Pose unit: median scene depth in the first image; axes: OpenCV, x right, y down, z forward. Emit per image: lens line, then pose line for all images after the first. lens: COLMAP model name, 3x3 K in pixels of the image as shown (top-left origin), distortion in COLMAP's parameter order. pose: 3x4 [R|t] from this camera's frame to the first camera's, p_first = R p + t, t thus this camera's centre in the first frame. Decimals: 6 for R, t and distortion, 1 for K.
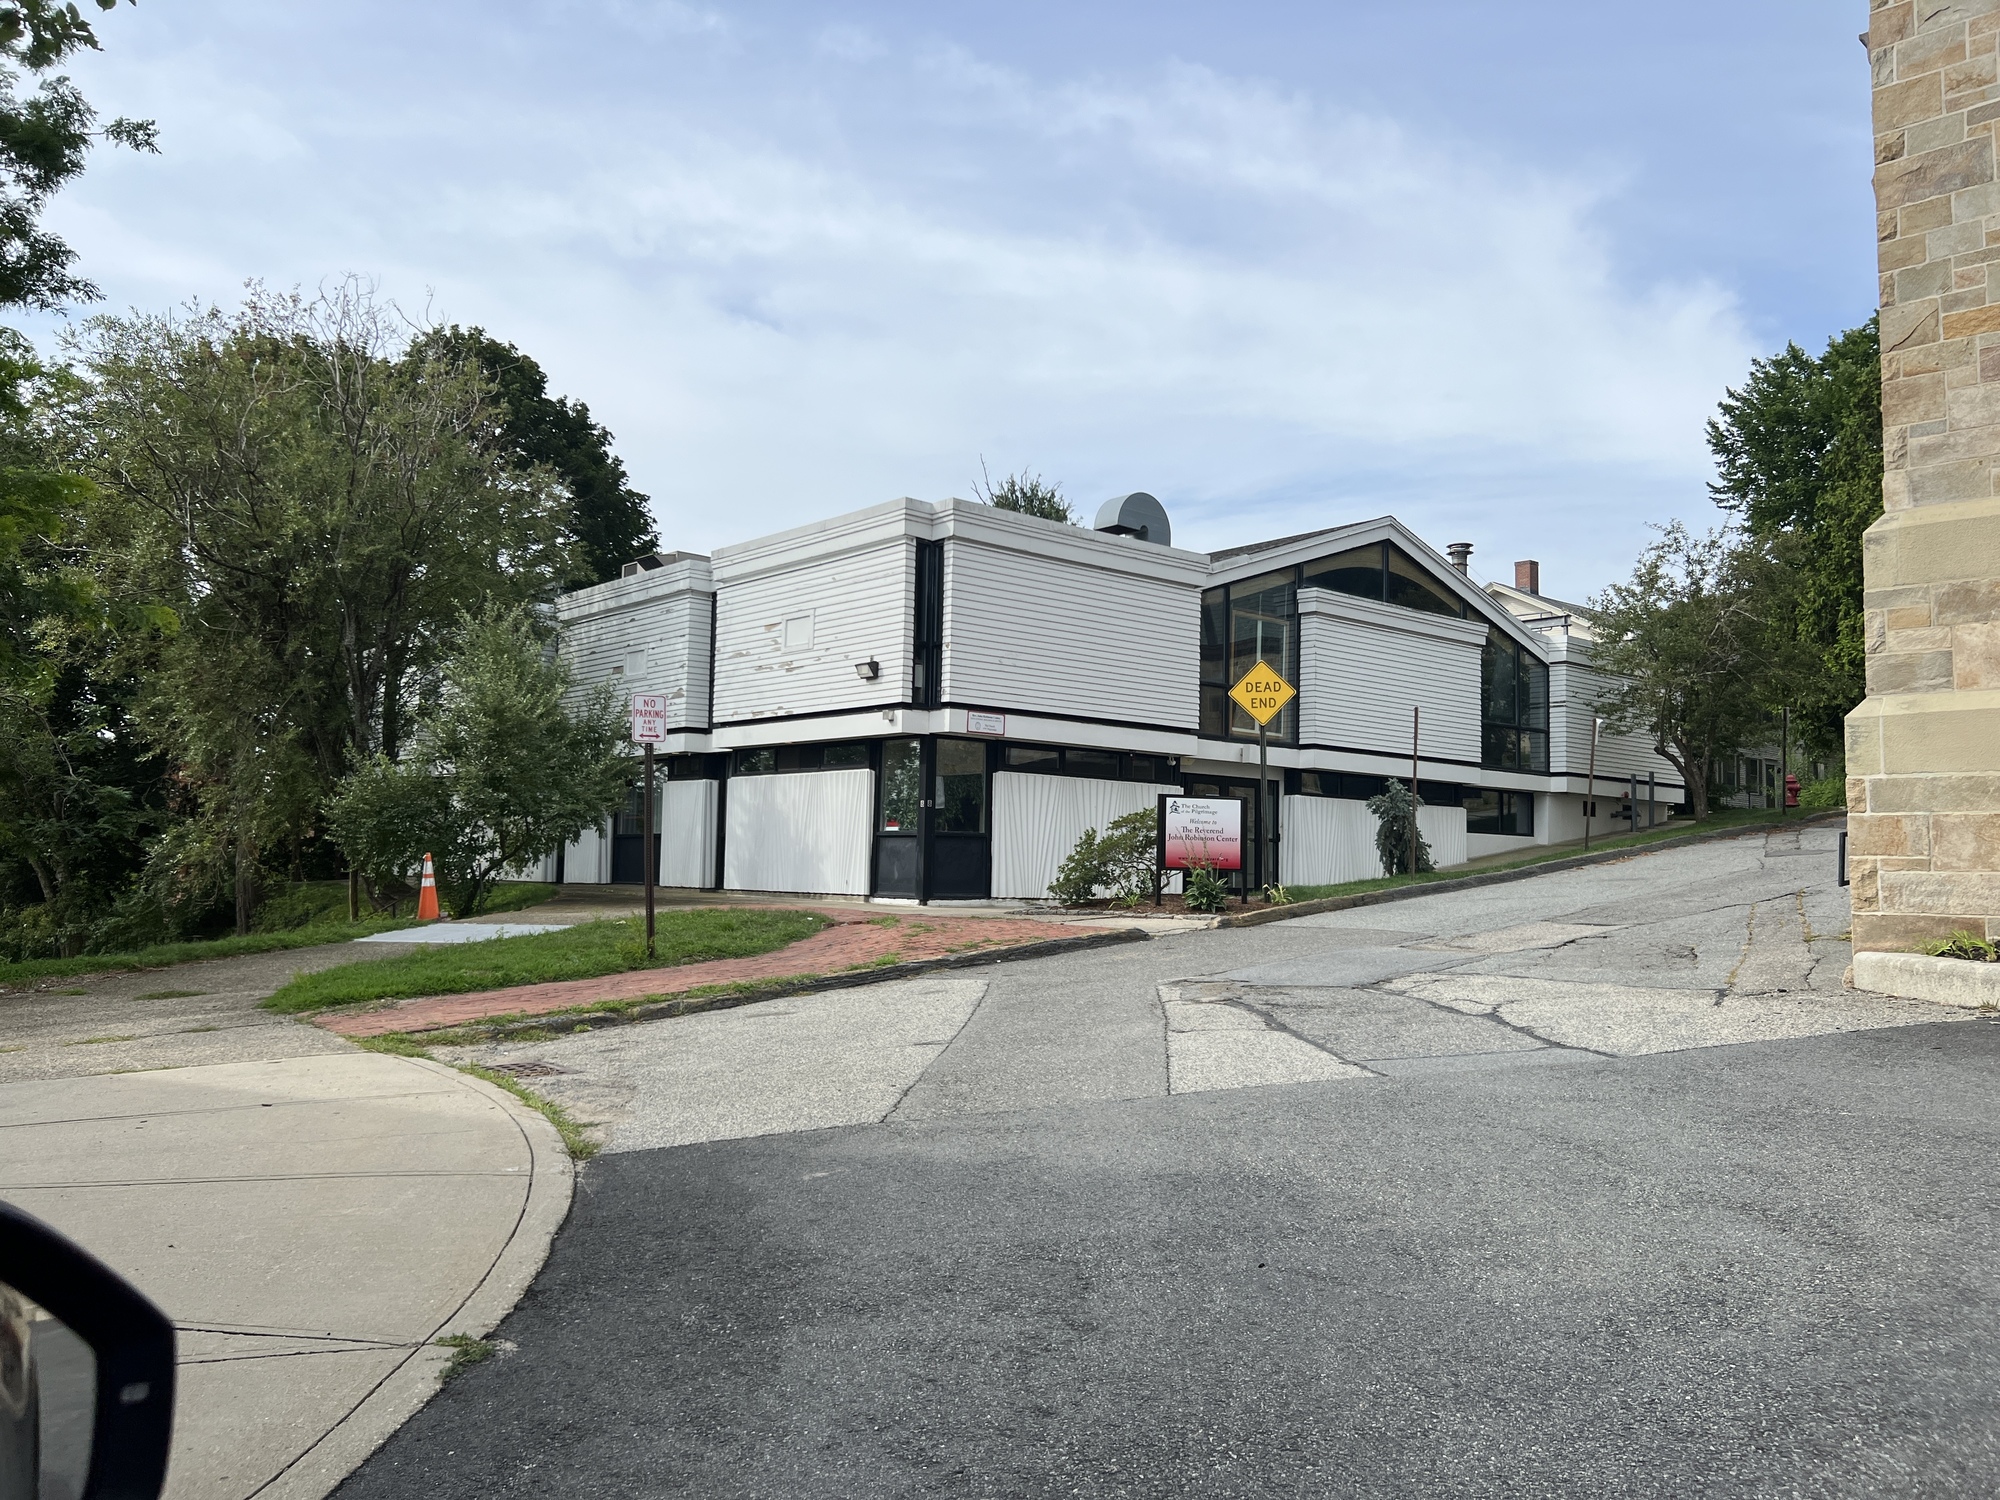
lens RADIAL K [[1494.6, 0, 1009.0], [0, 1494.6, 761.7], [0, 0, 1]] dist [0.028816, -0.006128]
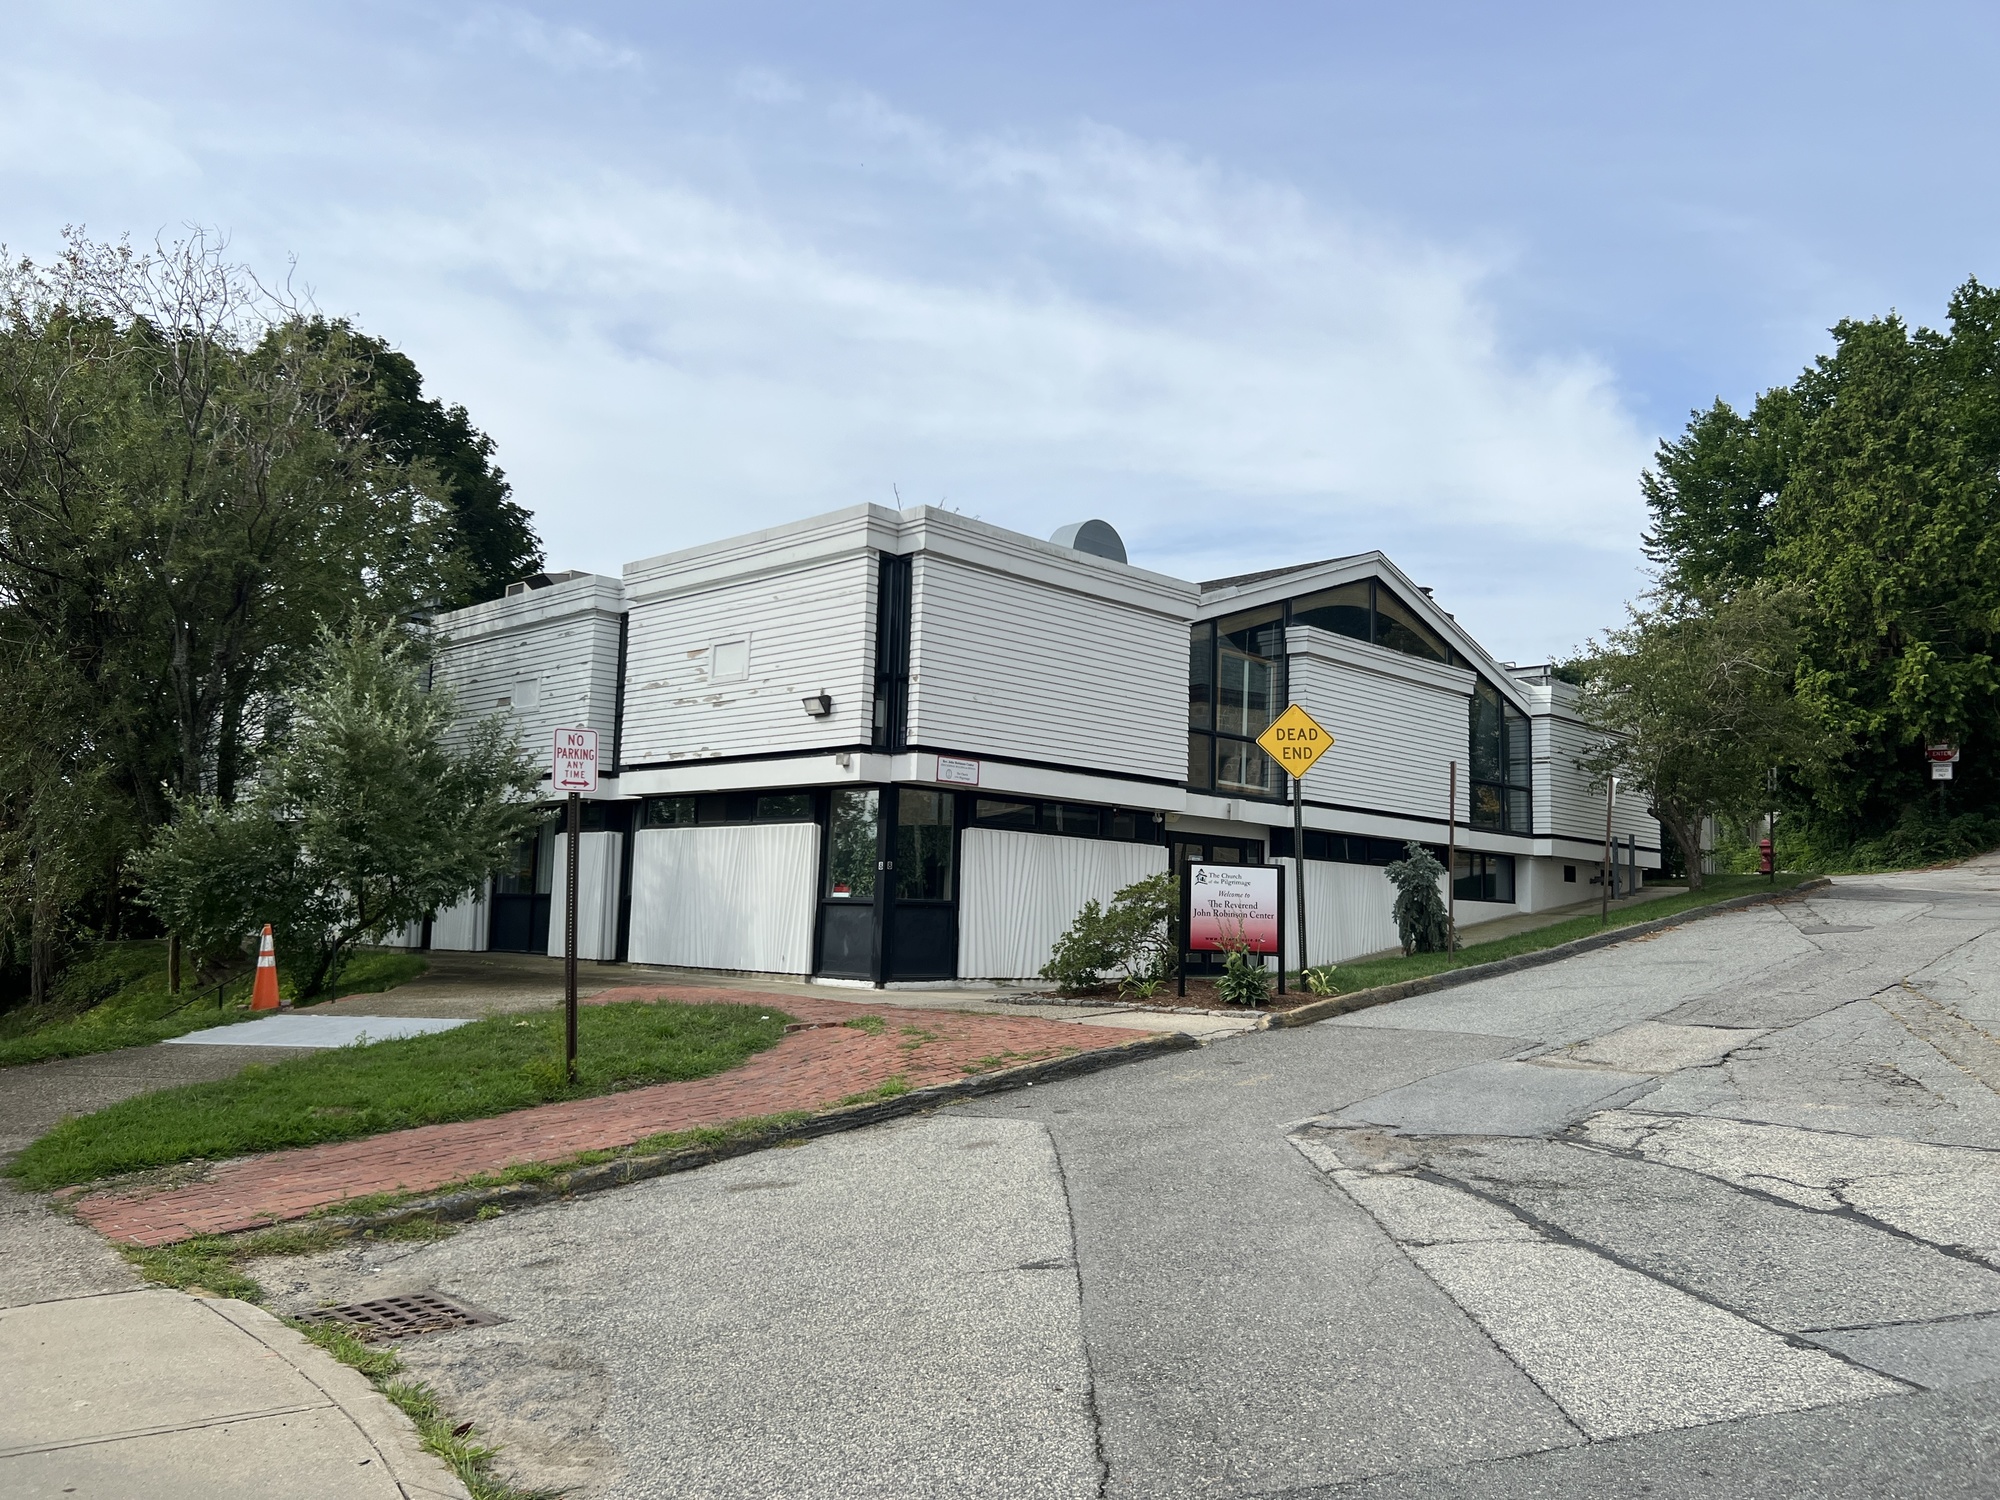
lens RADIAL K [[1532.8, 0, 1013.6], [0, 1532.8, 748.9], [0, 0, 1]] dist [0.025043, -0.001742]
pose [[0.996786, 0.017887, 0.078091, -0.047079], [-0.014825, 0.999105, -0.039622, -0.004247], [-0.078730, 0.038337, 0.996159, 0.122315]]
